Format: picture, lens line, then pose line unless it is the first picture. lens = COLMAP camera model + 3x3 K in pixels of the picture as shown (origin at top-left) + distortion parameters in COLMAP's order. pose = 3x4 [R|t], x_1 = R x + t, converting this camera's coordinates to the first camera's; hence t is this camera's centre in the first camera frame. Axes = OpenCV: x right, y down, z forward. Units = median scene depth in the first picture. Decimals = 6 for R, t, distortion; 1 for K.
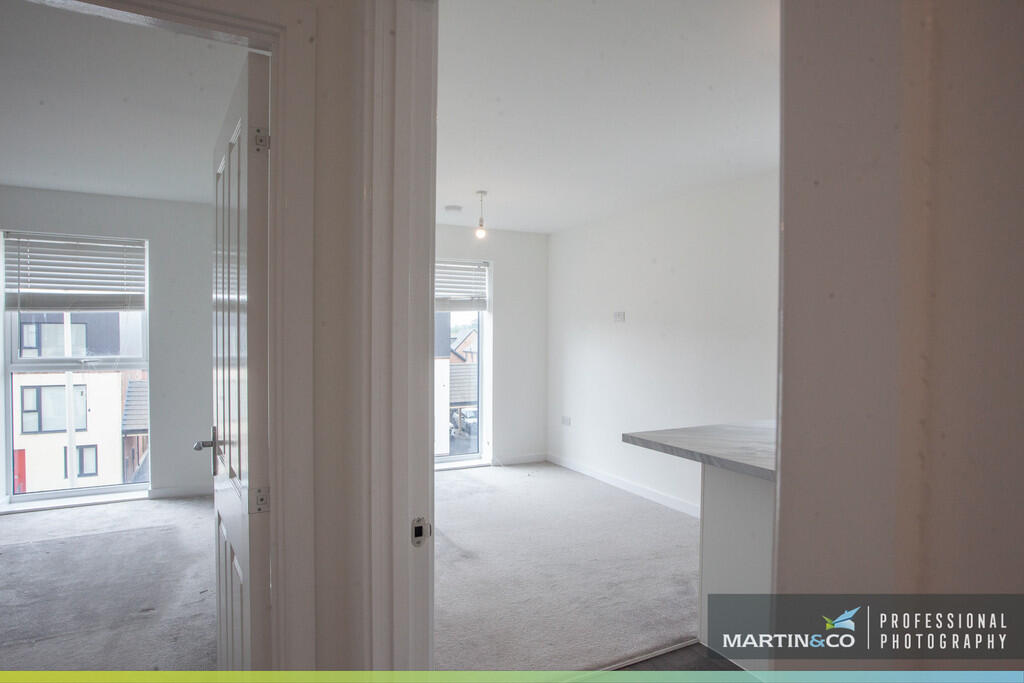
lens RADIAL K [[591.1, 0, 513.9], [0, 591.1, 349.6], [0, 0, 1]] dist [-0.013744, 0.001100]
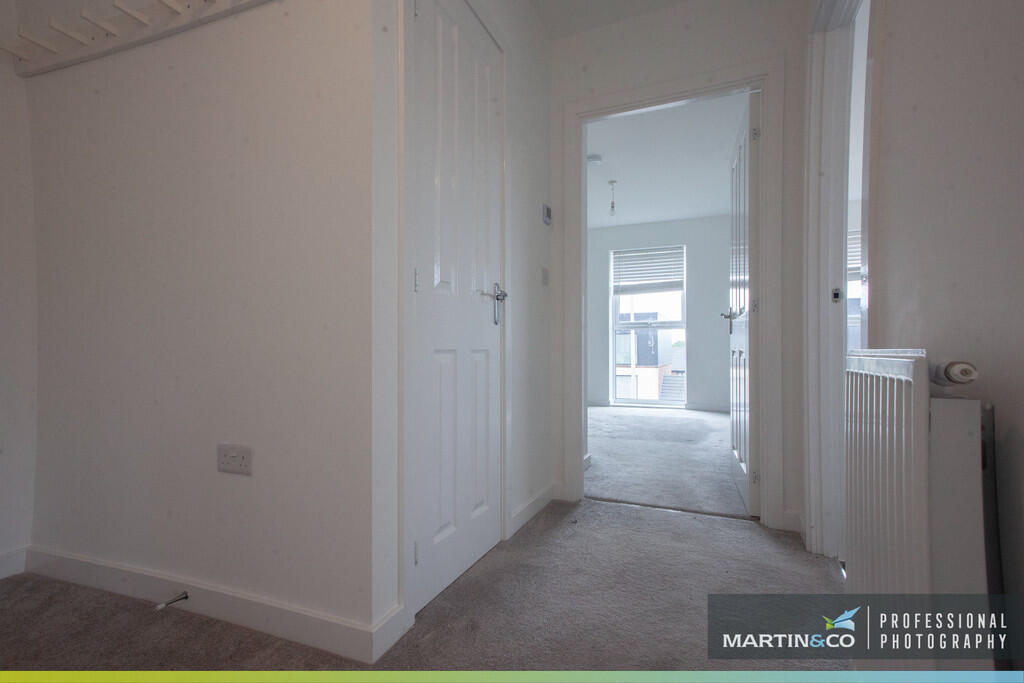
lens RADIAL K [[497.9, 0, 504.5], [0, 497.9, 346.6], [0, 0, 1]] dist [0.001953, 0.000202]
pose [[0.634760, -0.012992, -0.772600, 0.102806], [-0.014969, 0.999464, -0.029105, 0.133538], [0.772564, 0.030040, 0.634225, -0.223459]]
